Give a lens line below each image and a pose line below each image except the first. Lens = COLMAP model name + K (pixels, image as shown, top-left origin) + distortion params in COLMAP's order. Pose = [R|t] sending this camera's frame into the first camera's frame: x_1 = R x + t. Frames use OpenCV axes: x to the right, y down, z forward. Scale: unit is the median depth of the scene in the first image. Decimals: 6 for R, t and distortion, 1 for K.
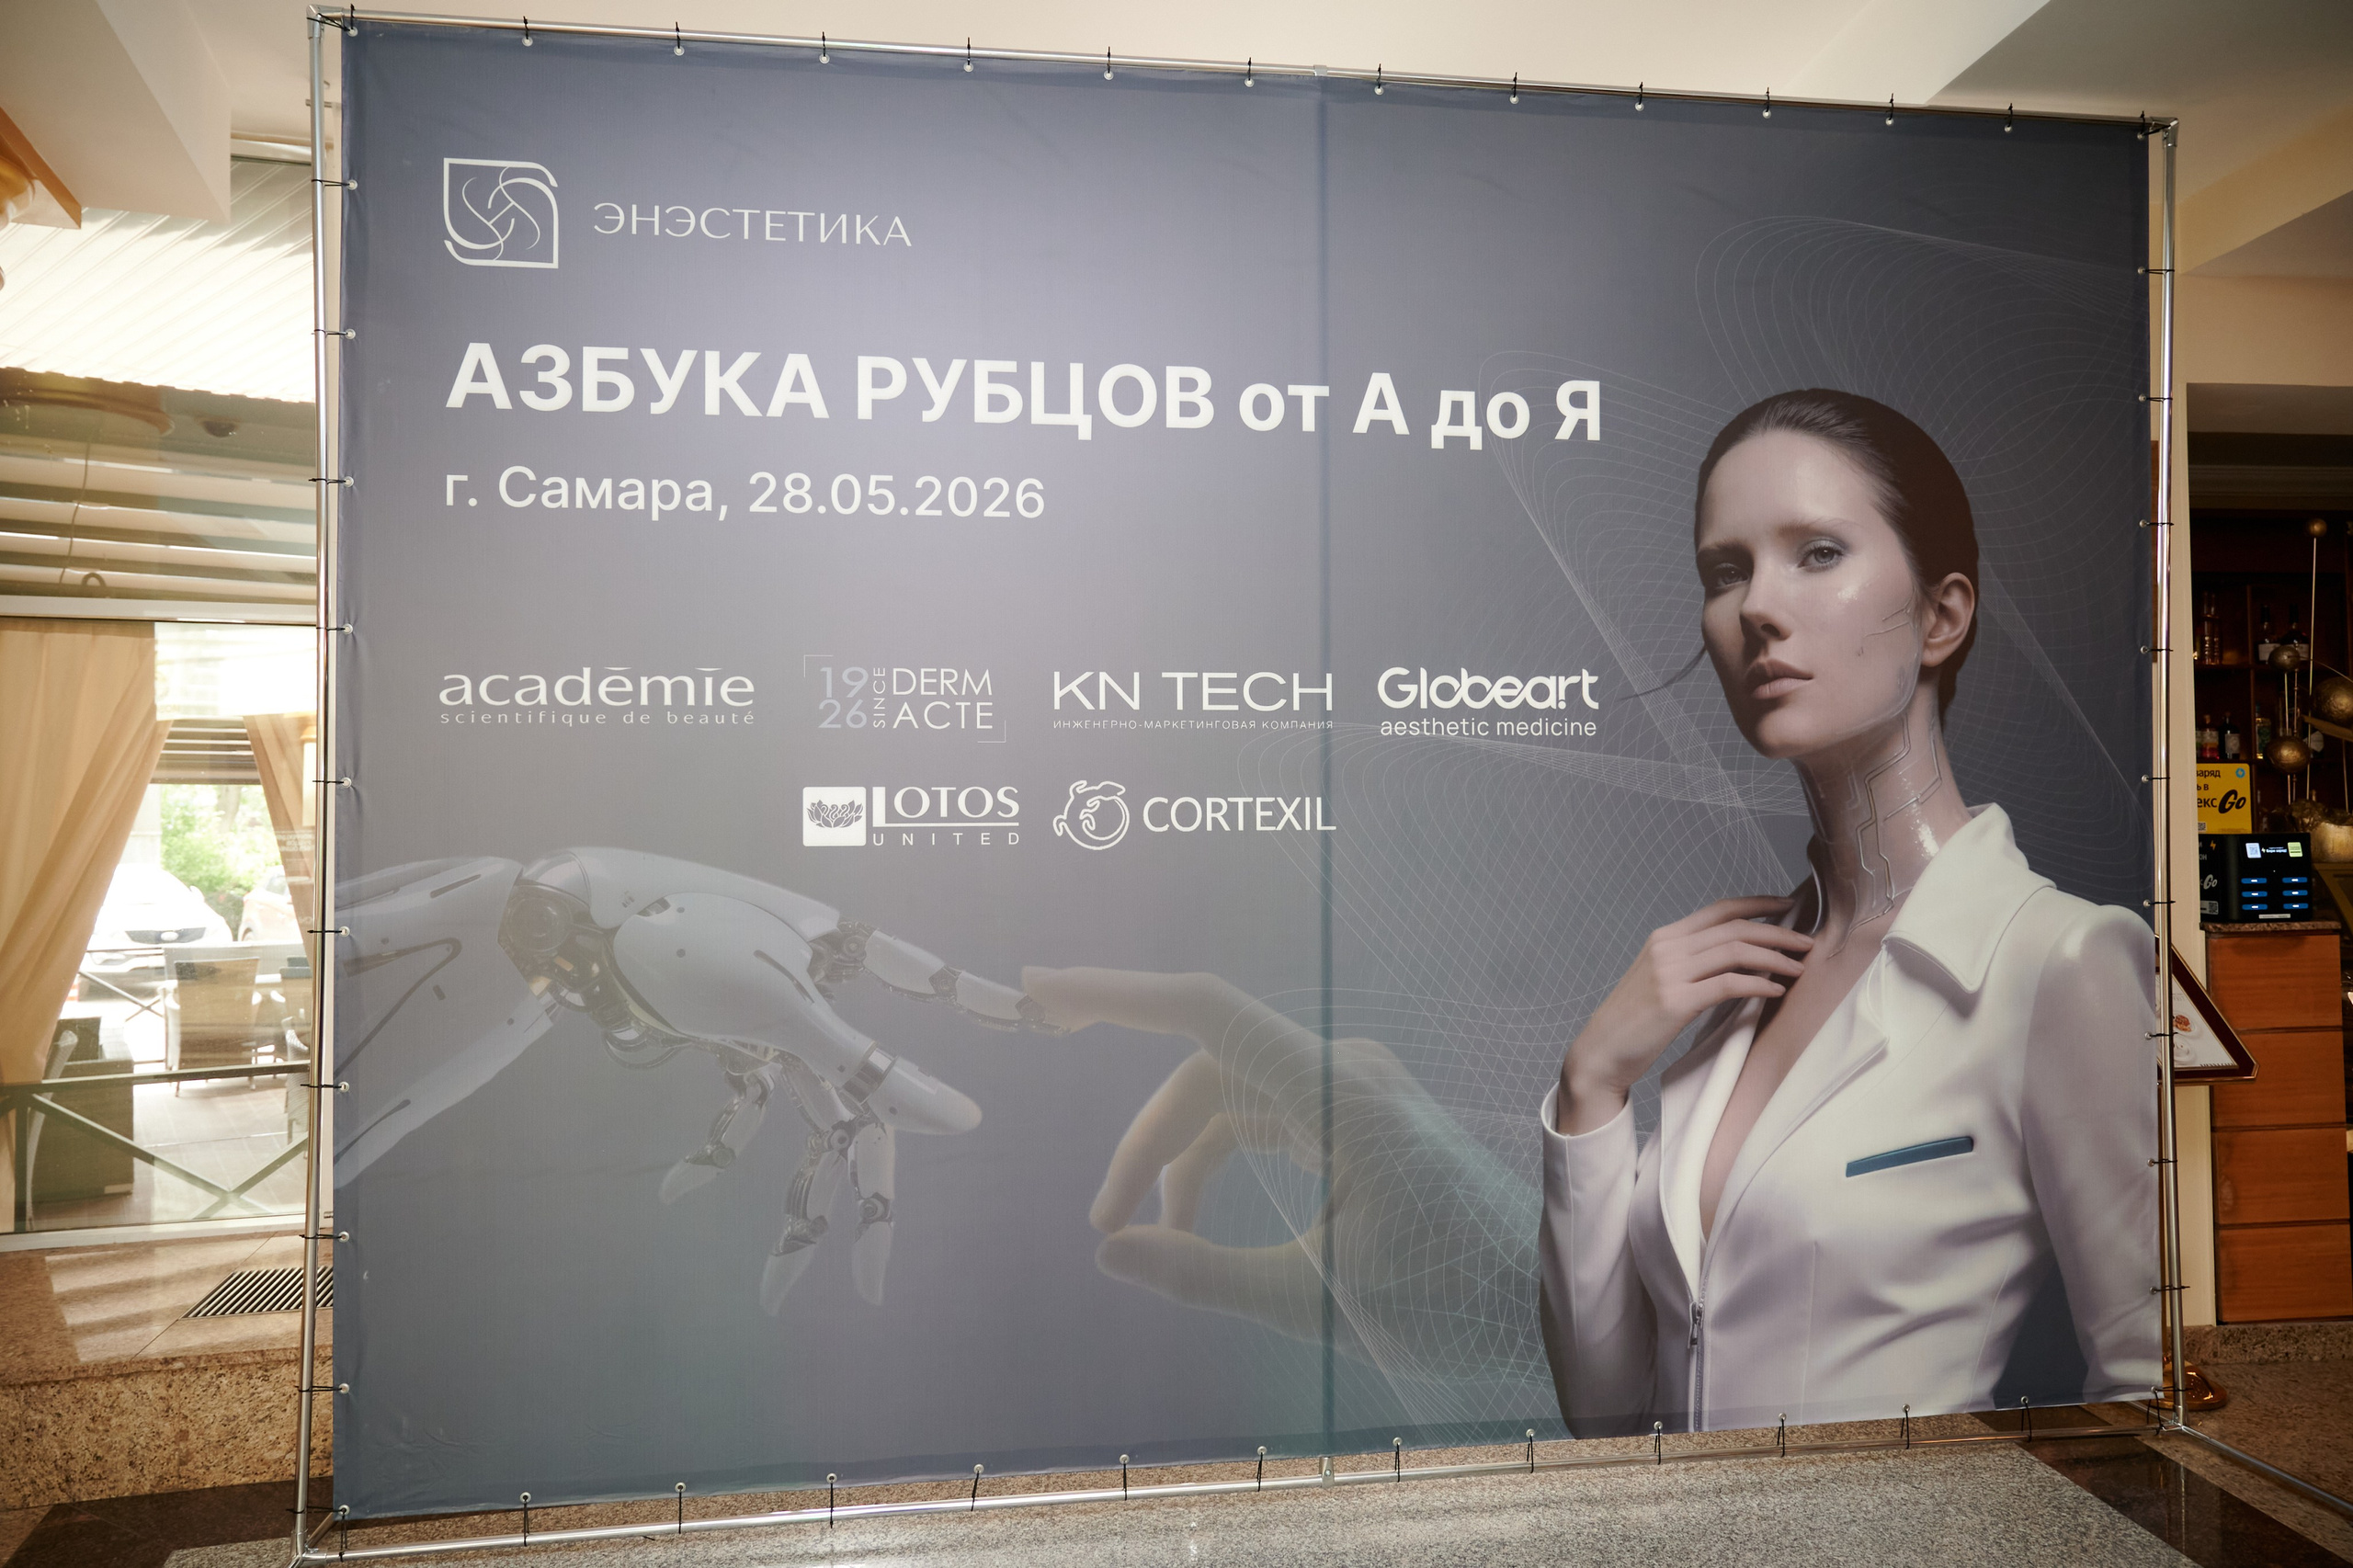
lens RADIAL K [[1614.7, 0, 1169.0], [0, 1614.7, 774.5], [0, 0, 1]] dist [-0.006570, 0.003609]
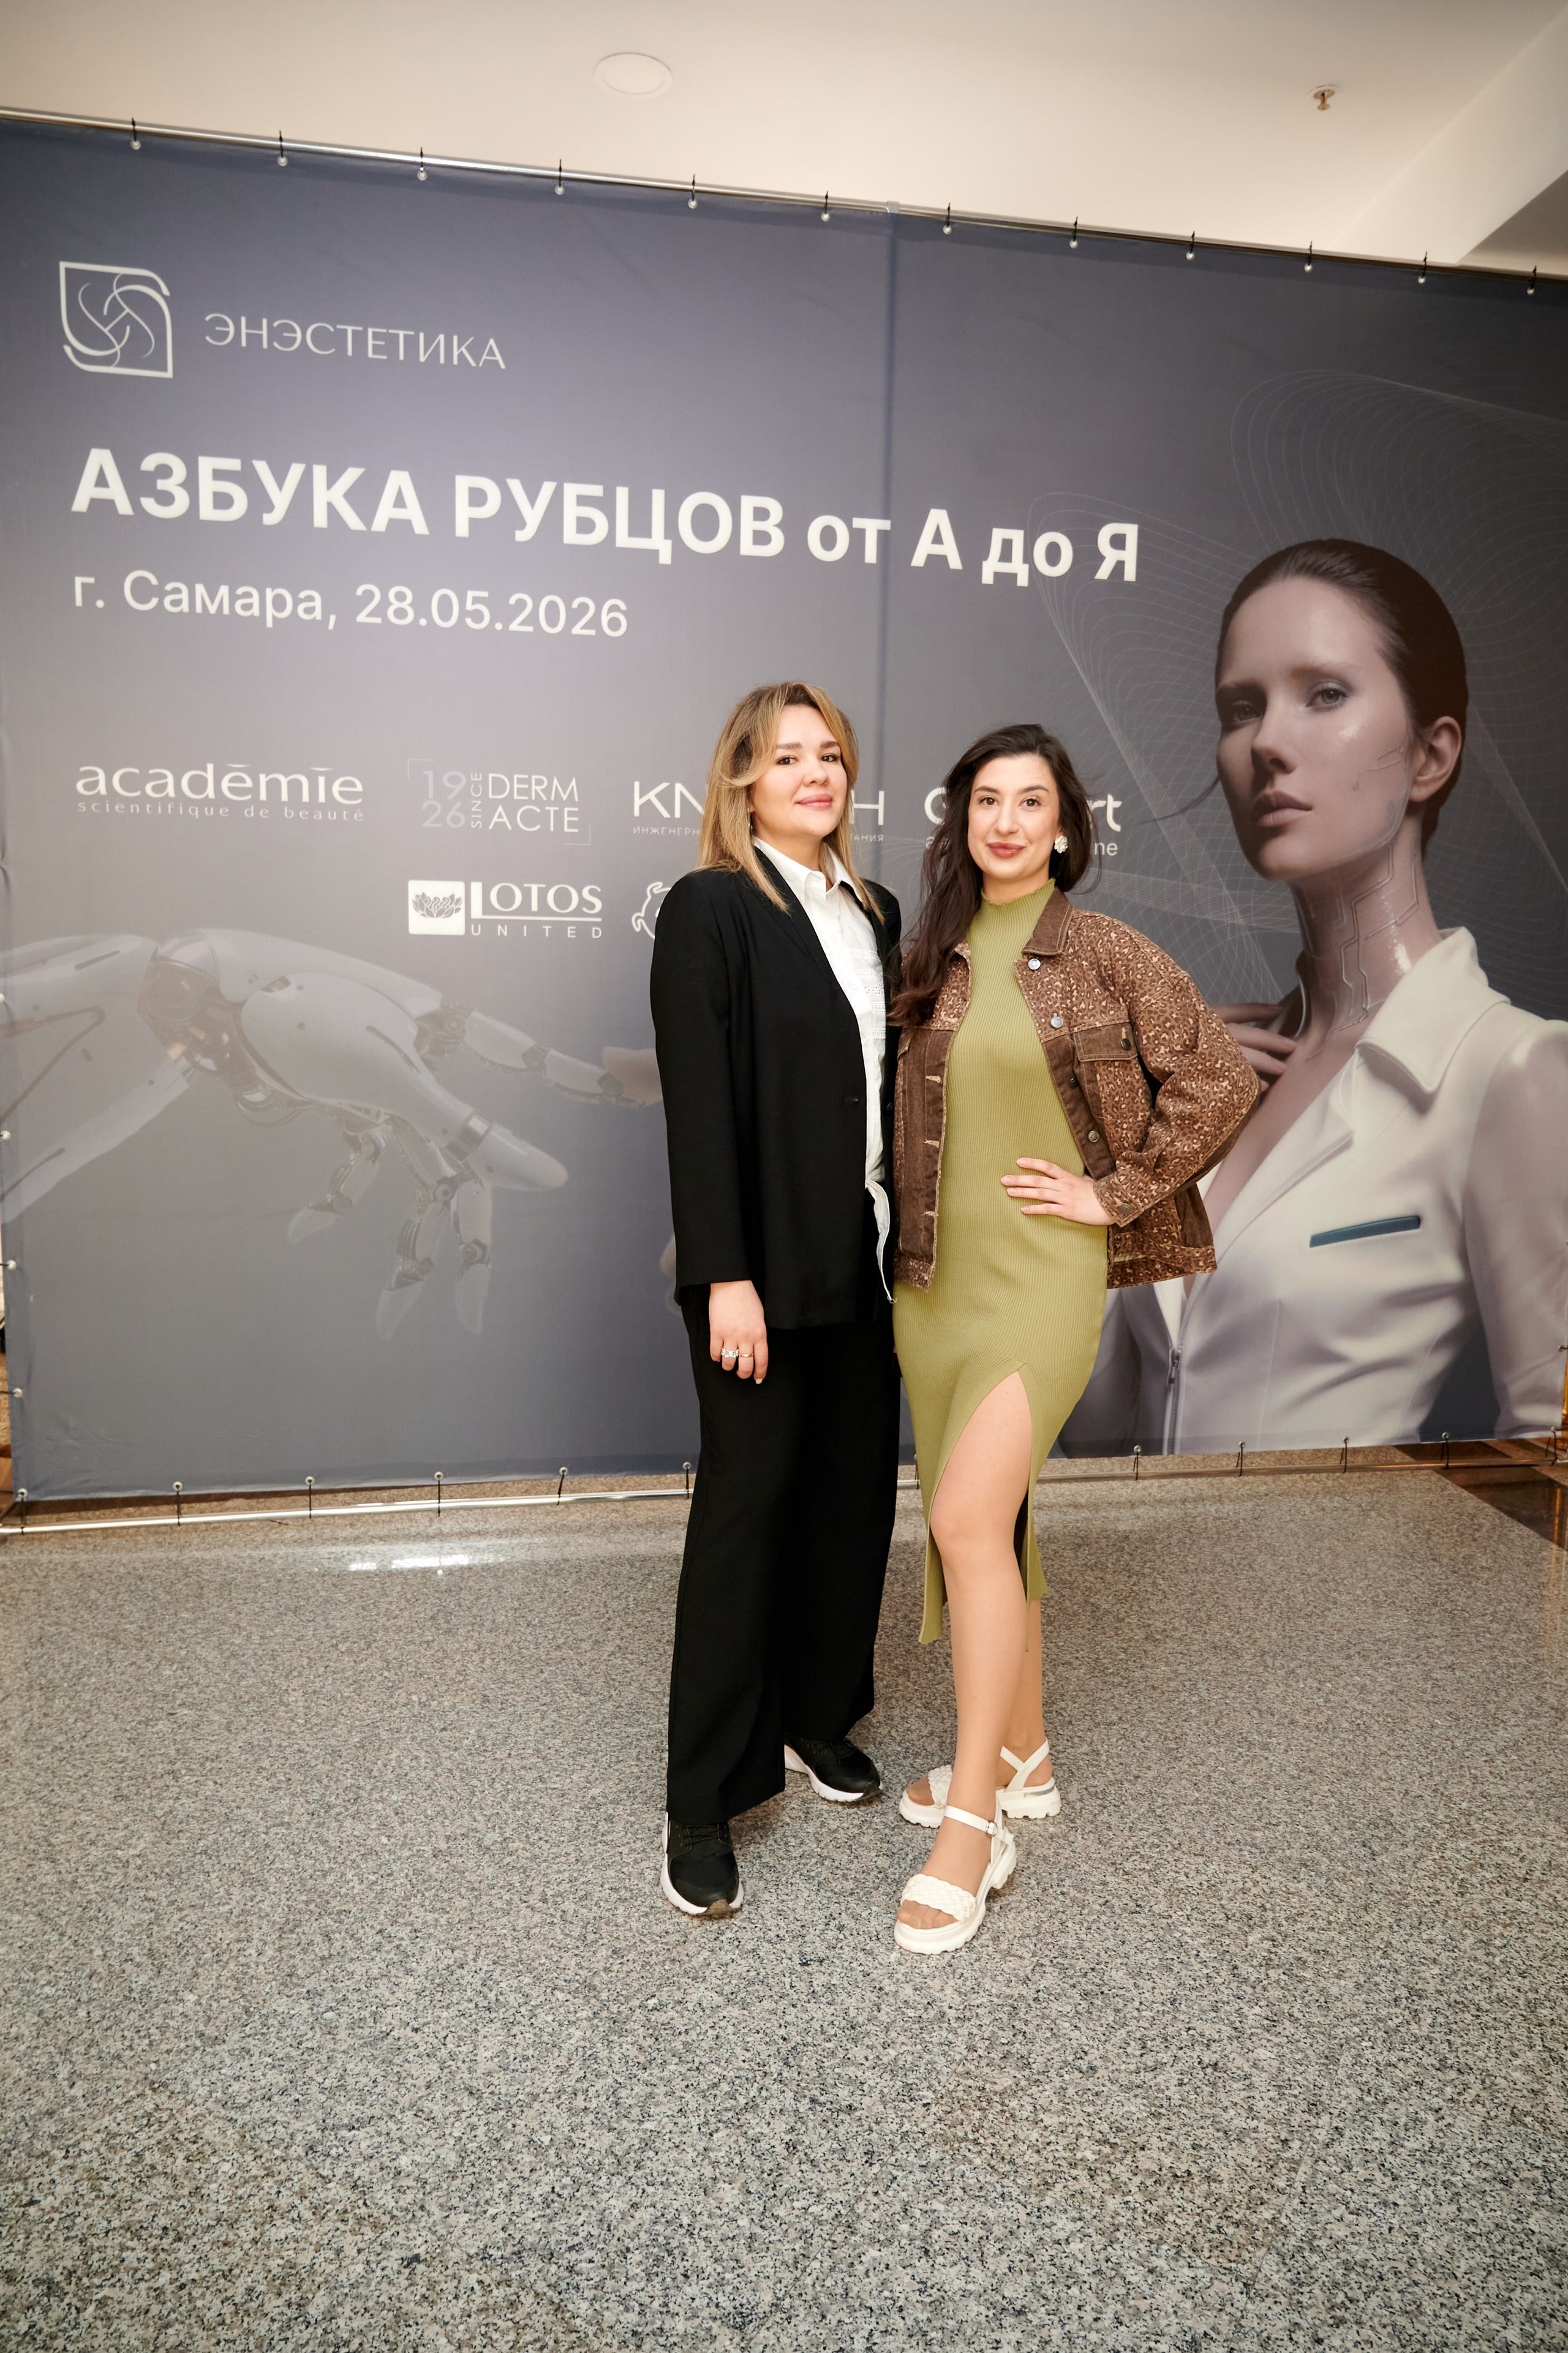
lens RADIAL K [[1614.9, 0, 780.8], [0, 1614.9, 1171.6], [0, 0, 1]] dist [-0.006570, 0.003609]
pose [[0.998896, 0.018142, 0.043327, -0.013832], [-0.024266, 0.989094, 0.145272, 0.037088], [-0.040219, -0.146163, 0.988443, -0.134365]]
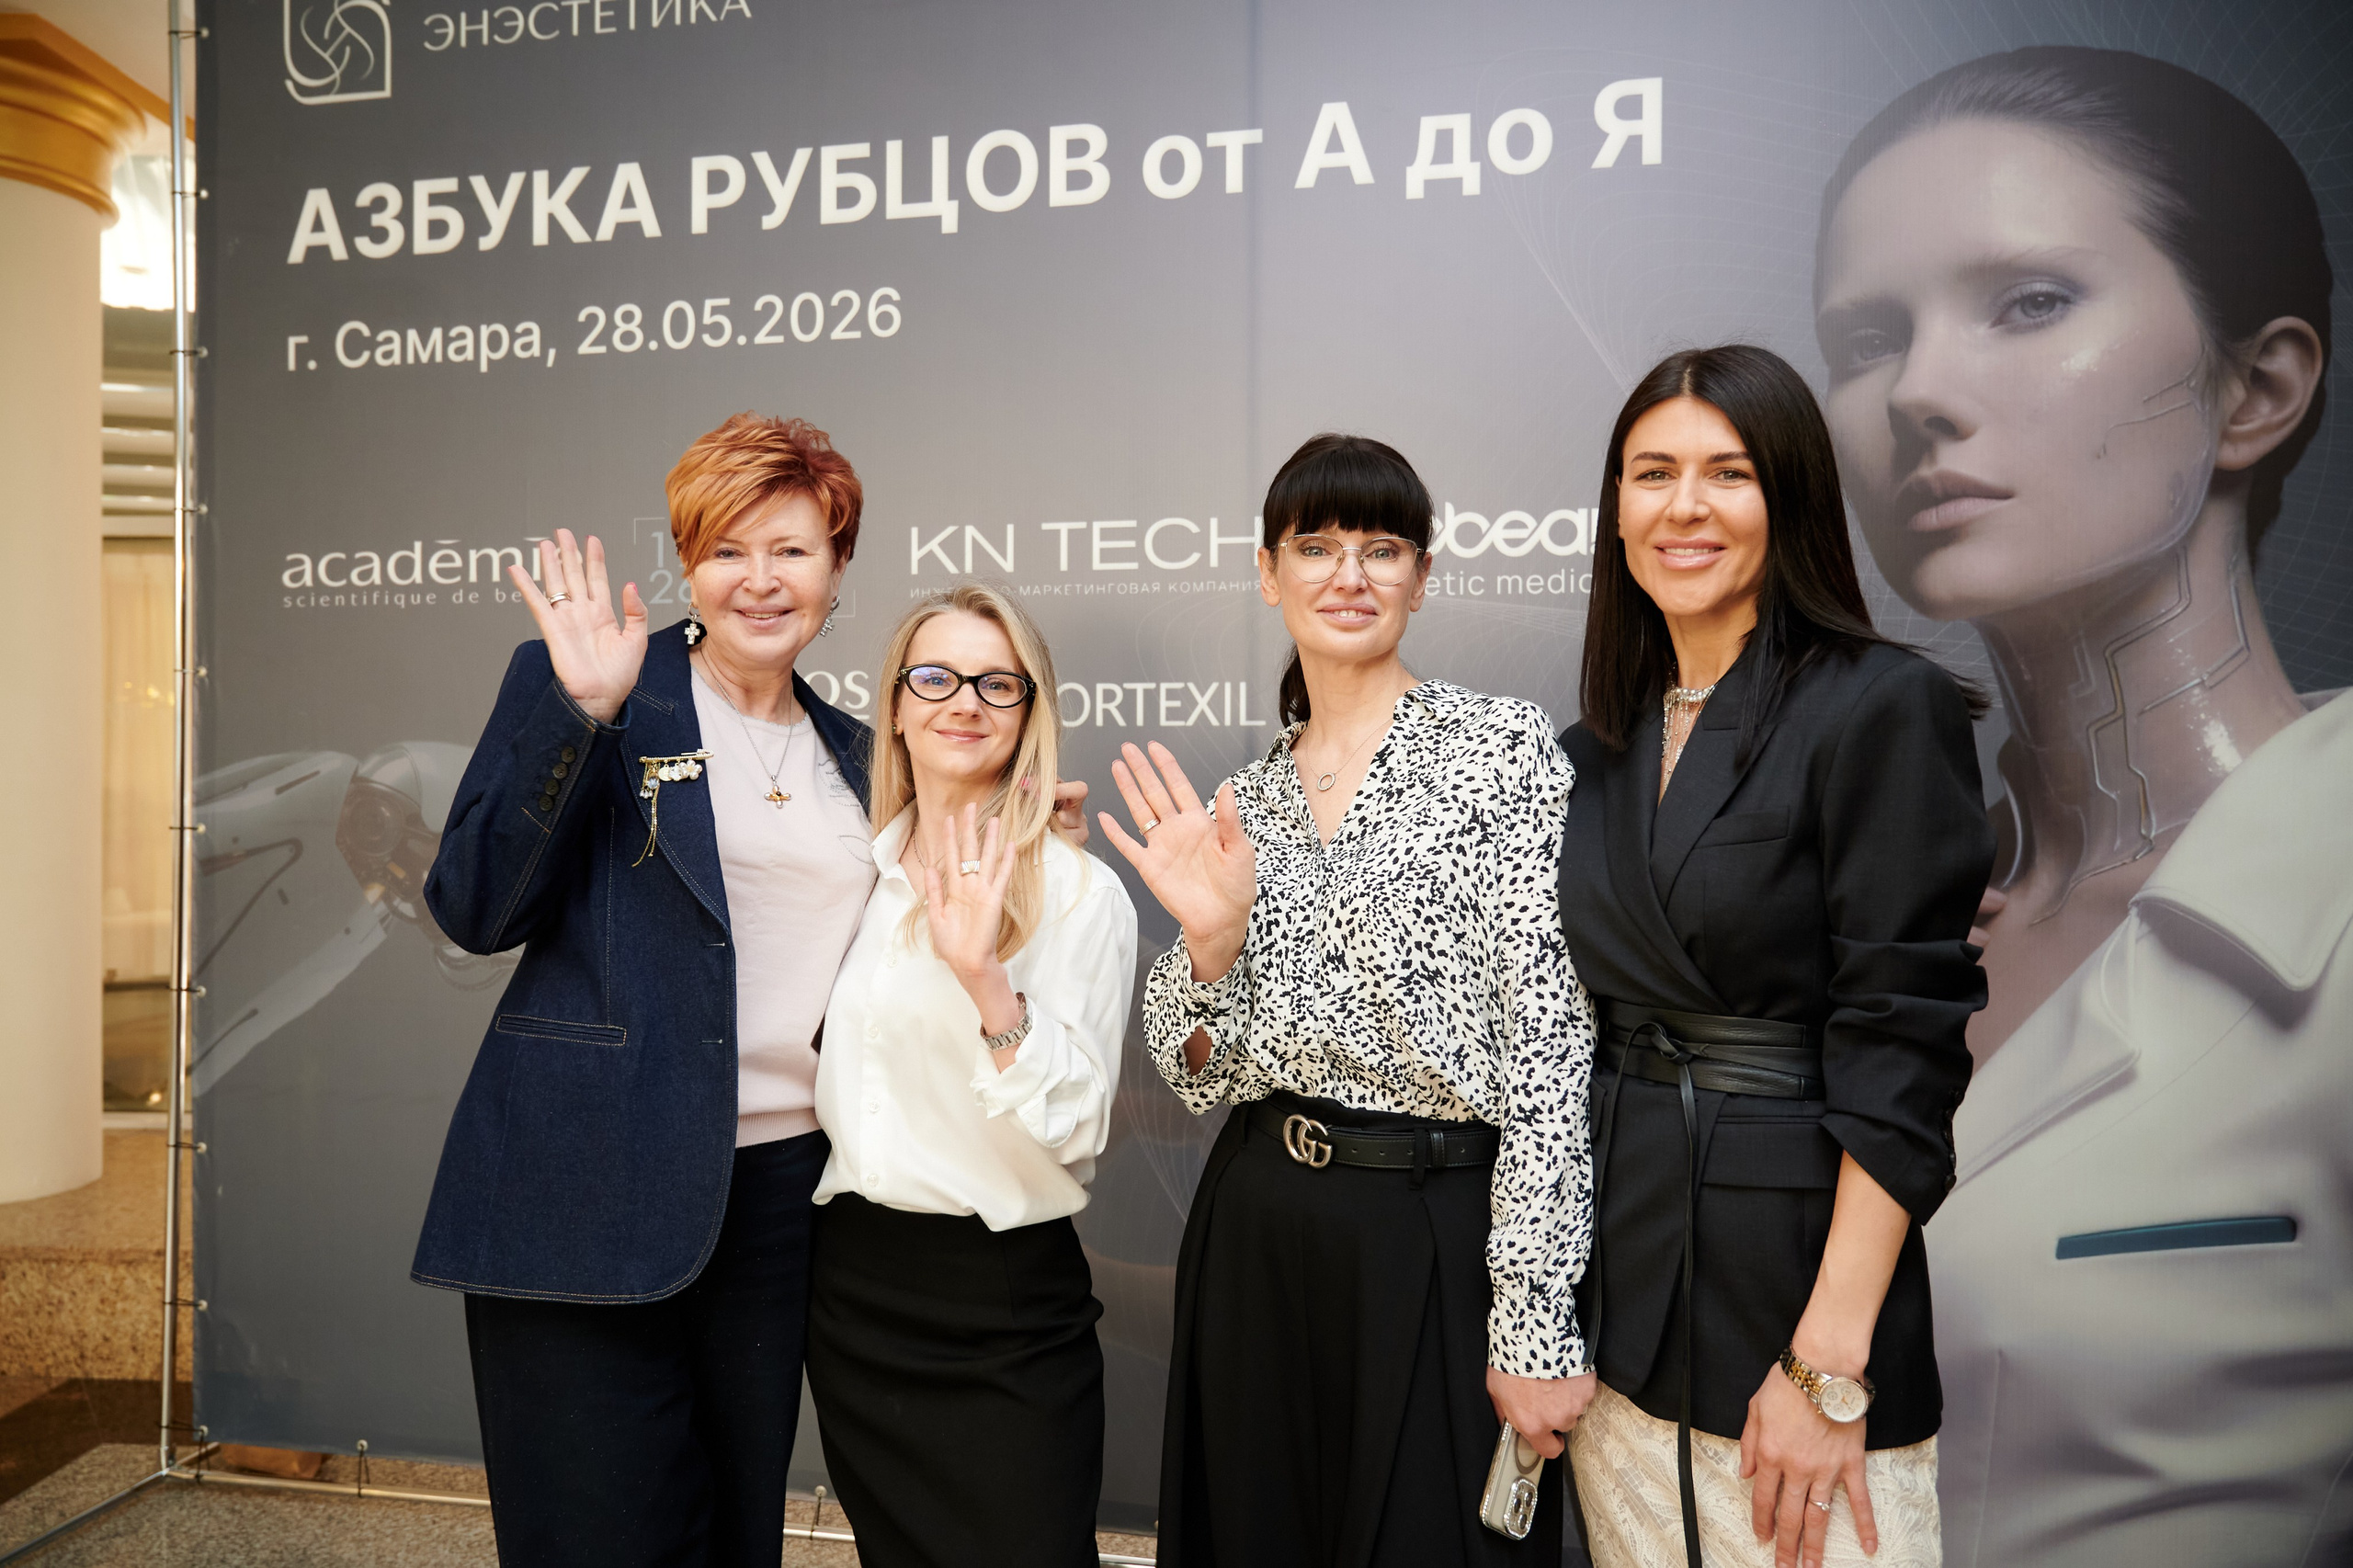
lens RADIAL K [[1614.7, 0, 1154.6], [0, 1614.7, 777.6], [0, 0, 1]] dist [-0.006570, 0.003609]
pose [[0.938767, 0.009995, -0.344407, 0.312755], [0.001225, 0.999476, 0.032345, 0.034067], [0.344549, -0.030786, 0.938263, 0.277618]]
